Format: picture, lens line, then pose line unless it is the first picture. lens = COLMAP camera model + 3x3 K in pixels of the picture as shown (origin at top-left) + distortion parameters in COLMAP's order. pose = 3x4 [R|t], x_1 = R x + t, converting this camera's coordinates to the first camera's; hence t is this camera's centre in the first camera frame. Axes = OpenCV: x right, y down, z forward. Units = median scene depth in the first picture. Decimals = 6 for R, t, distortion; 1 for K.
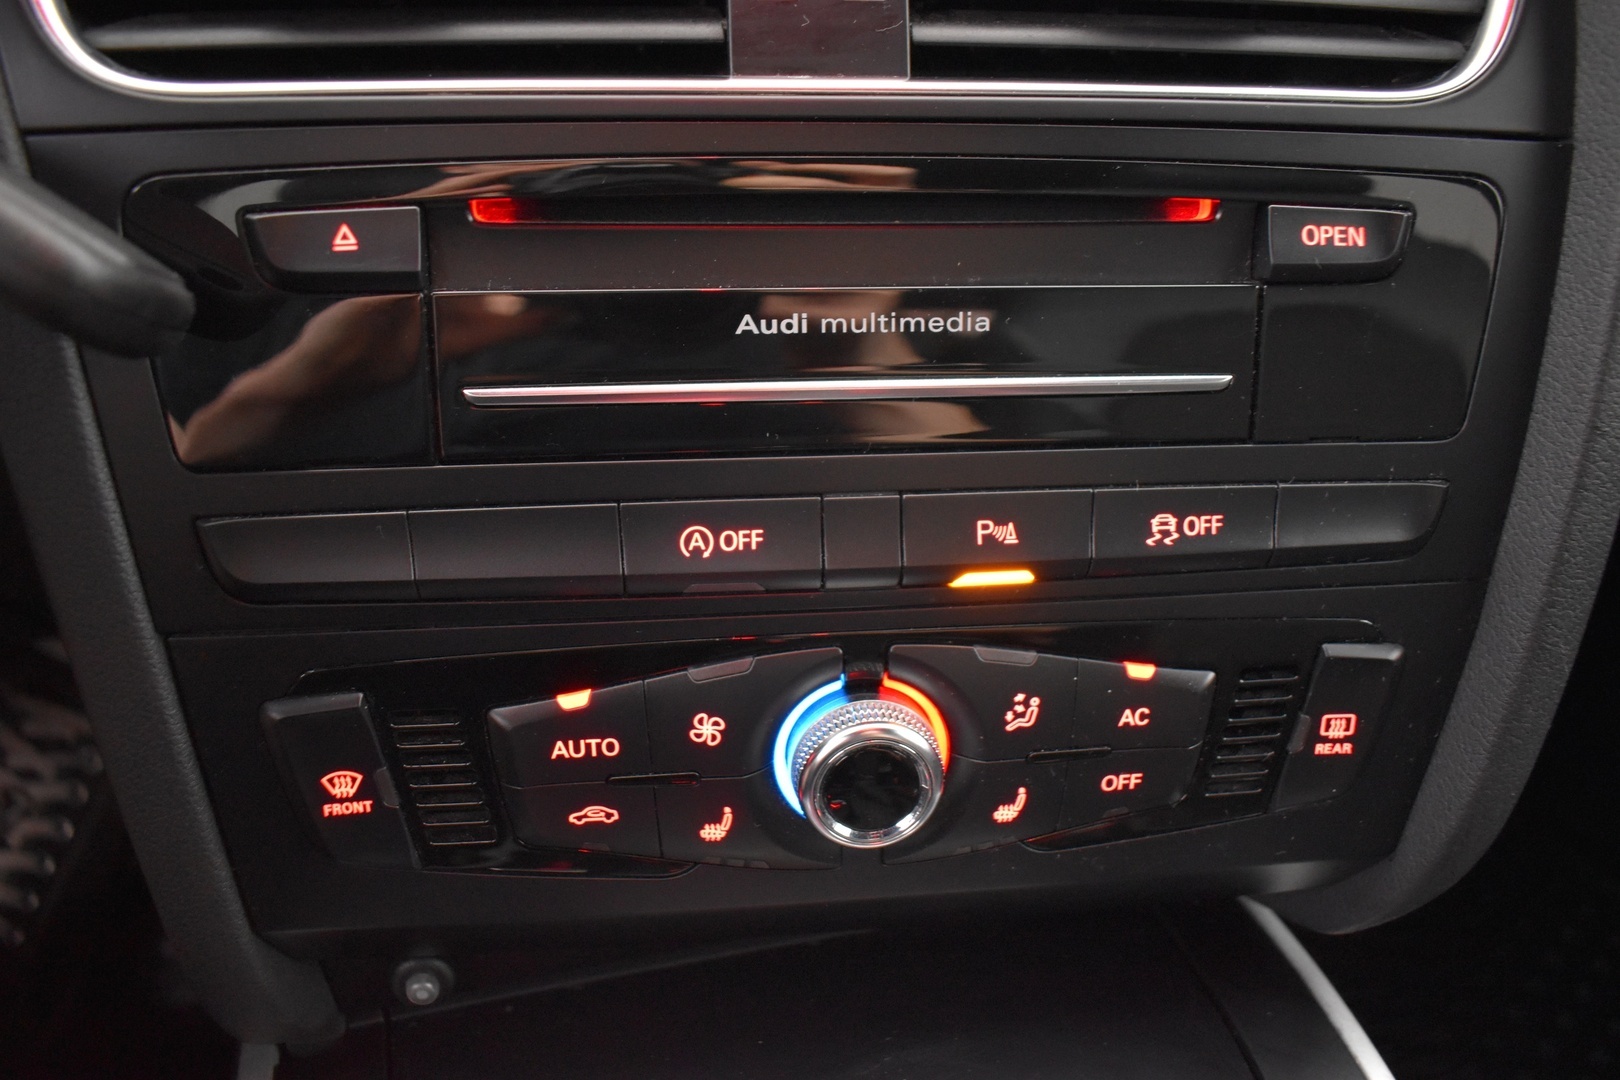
lens RADIAL K [[1245.4, 0, 804.8], [0, 1245.4, 543.0], [0, 0, 1]] dist [-0.091920, 0.005381]
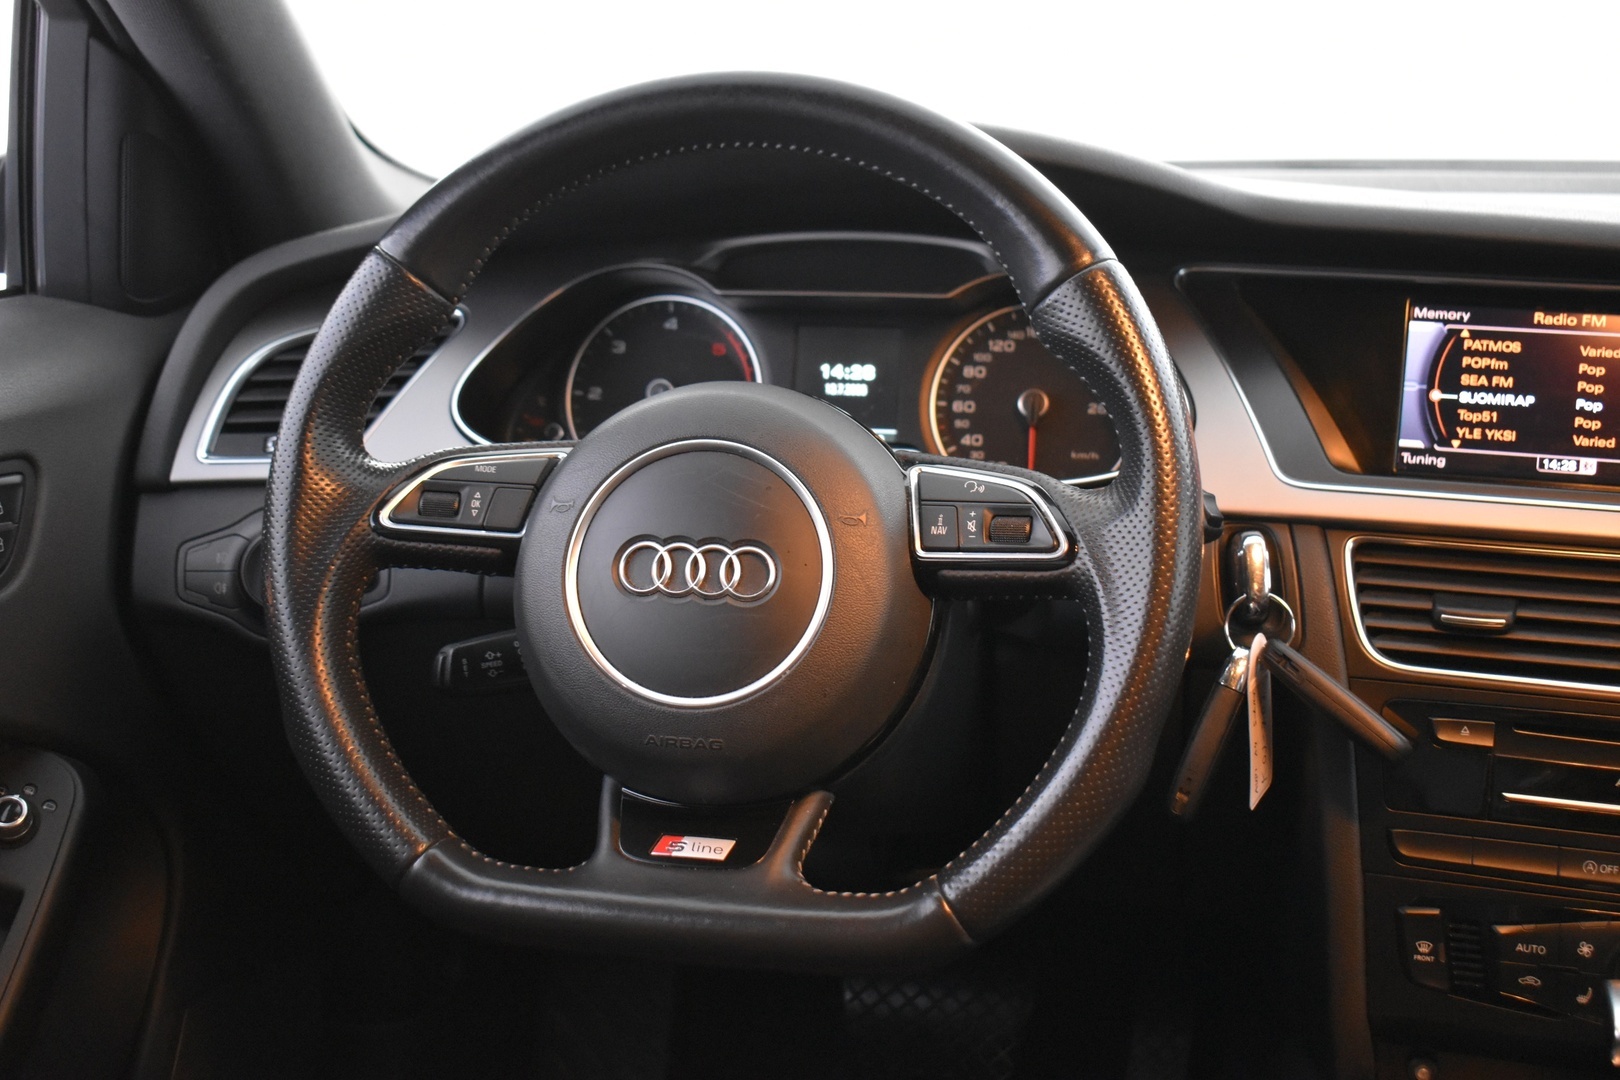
lens RADIAL K [[2047.9, 0, 817.0], [0, 2047.9, 533.9], [0, 0, 1]] dist [-0.063862, 0.000000]
pose [[0.887155, 0.082436, -0.454049, 0.304959], [-0.174944, 0.970551, -0.165607, 0.275501], [0.427026, 0.226352, 0.875451, -3.147490]]
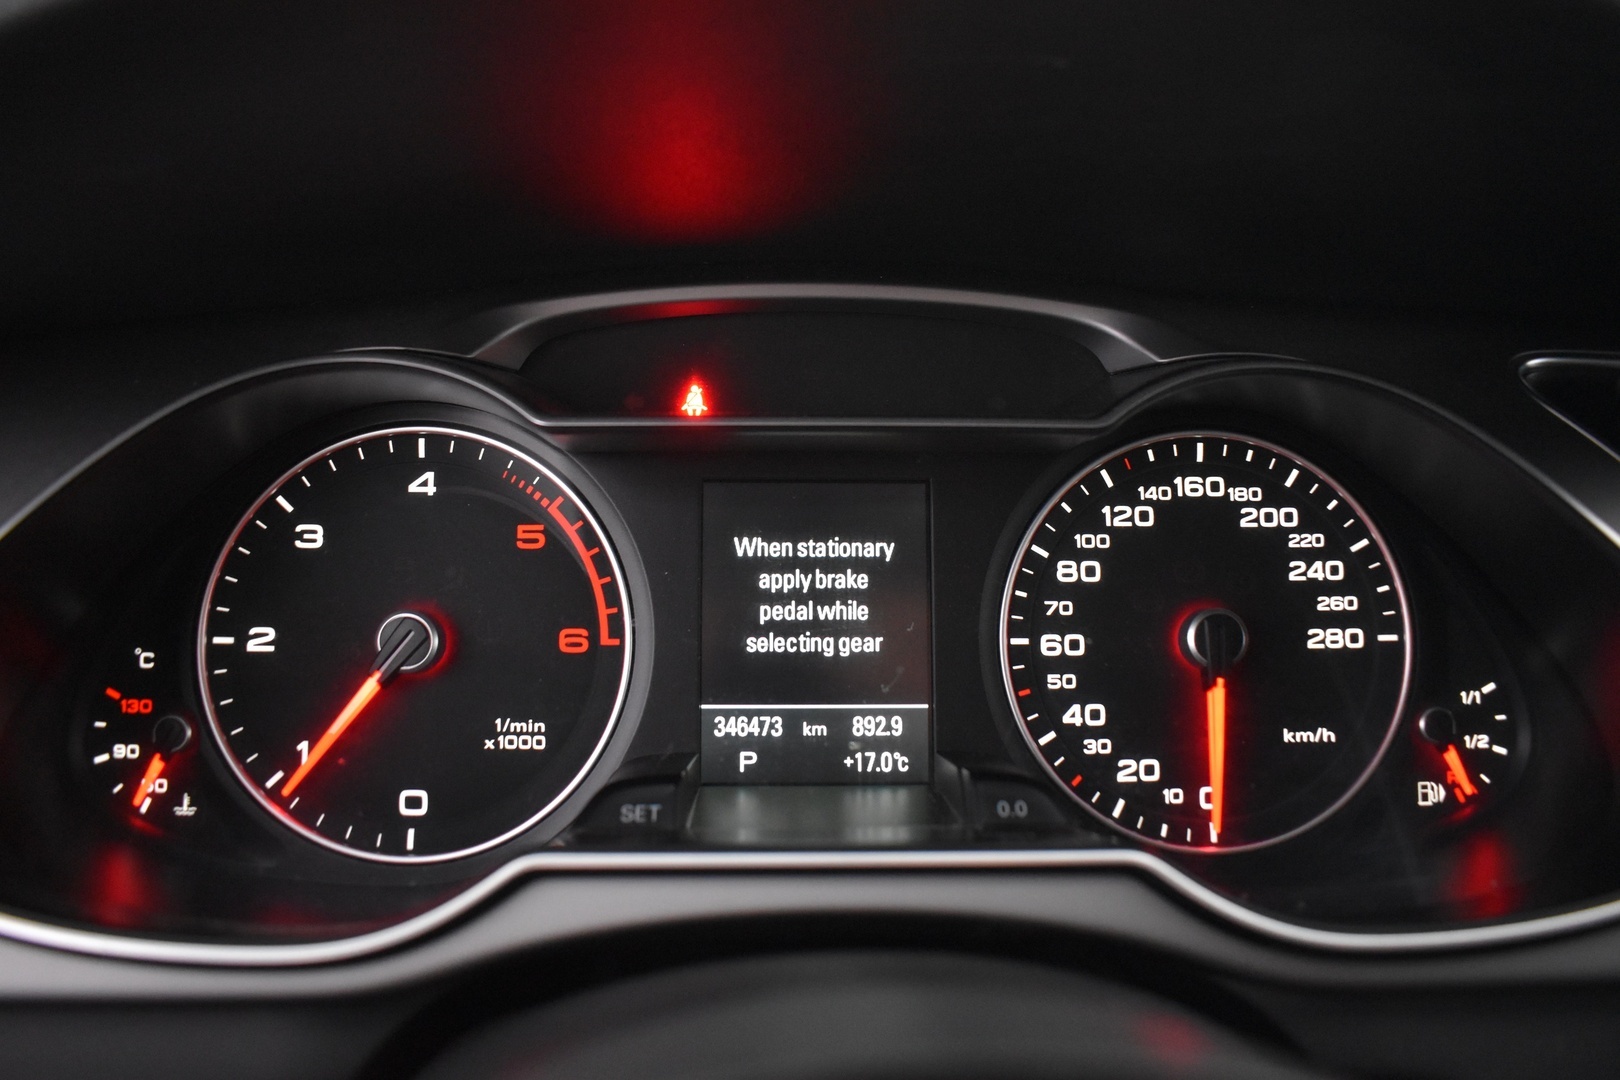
lens RADIAL K [[1245.4, 0, 819.7], [0, 1245.4, 526.9], [0, 0, 1]] dist [-0.091920, 0.005381]
pose [[0.973164, 0.059508, -0.222286, -1.522911], [-0.094892, 0.983806, -0.152059, -0.741914], [0.209638, 0.169072, 0.963051, -0.358745]]
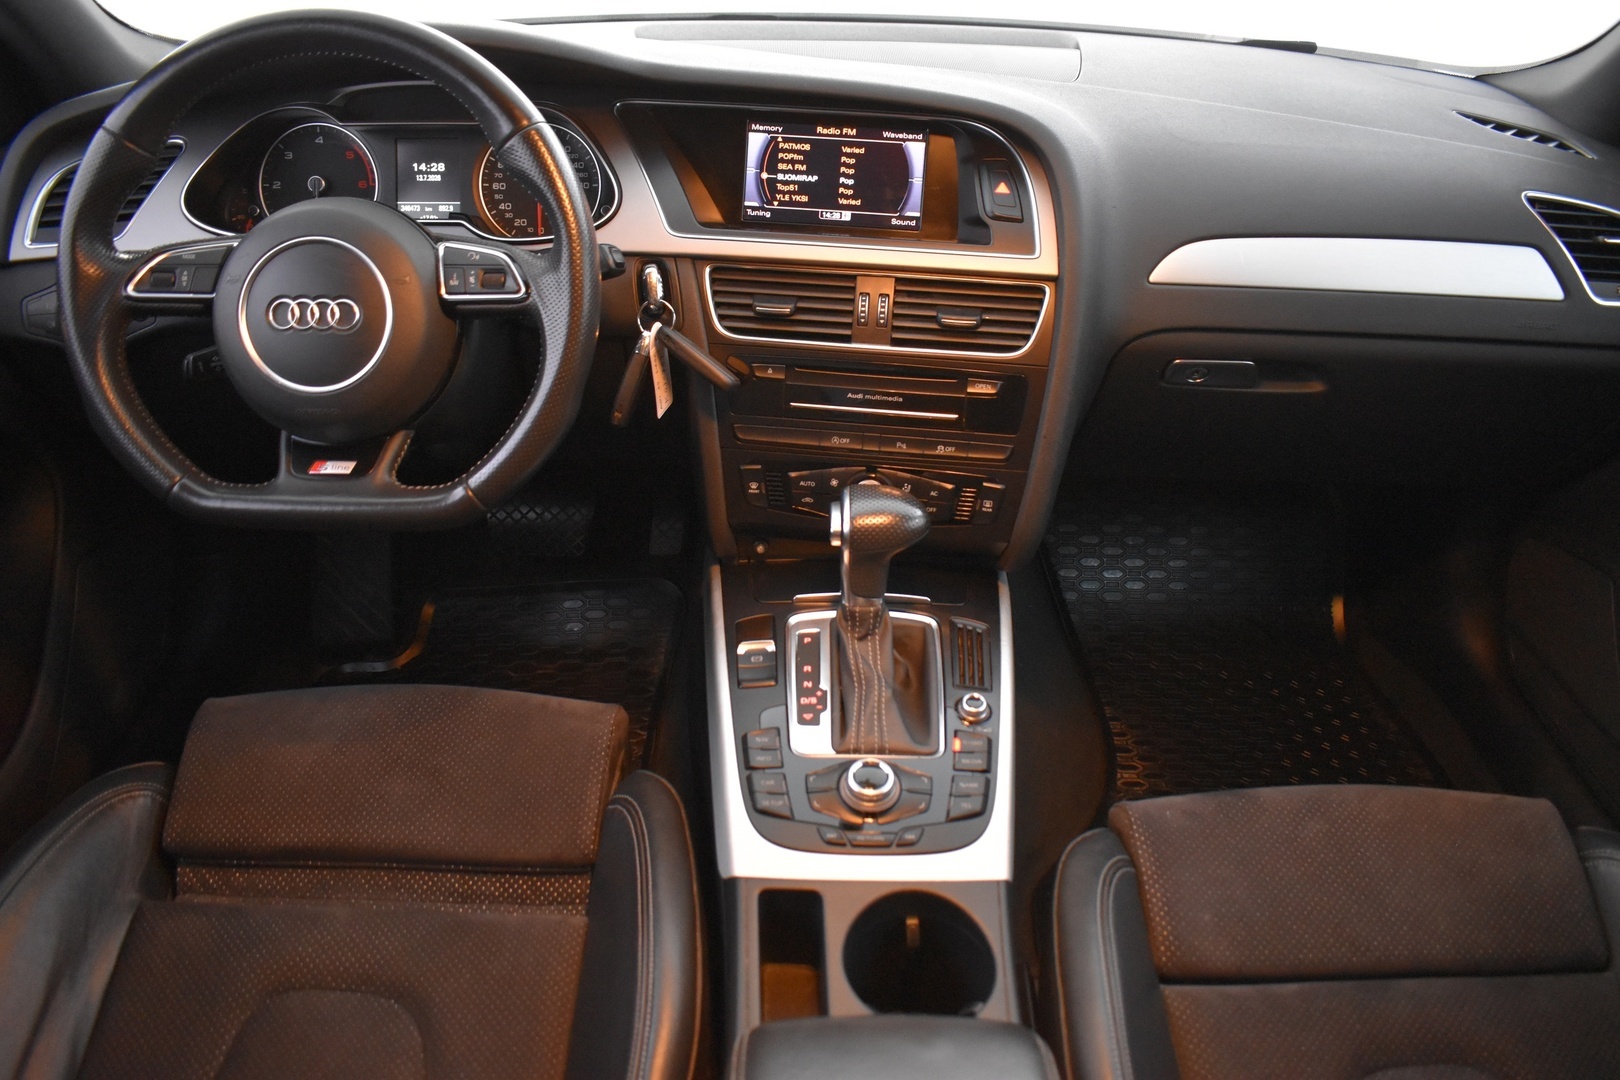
lens RADIAL K [[1245.4, 0, 809.7], [0, 1245.4, 544.1], [0, 0, 1]] dist [-0.091920, 0.005381]
pose [[0.965971, 0.127051, -0.225297, 0.879858], [-0.112054, 0.990620, 0.078199, 0.028166], [0.233120, -0.050293, 0.971147, -3.407476]]
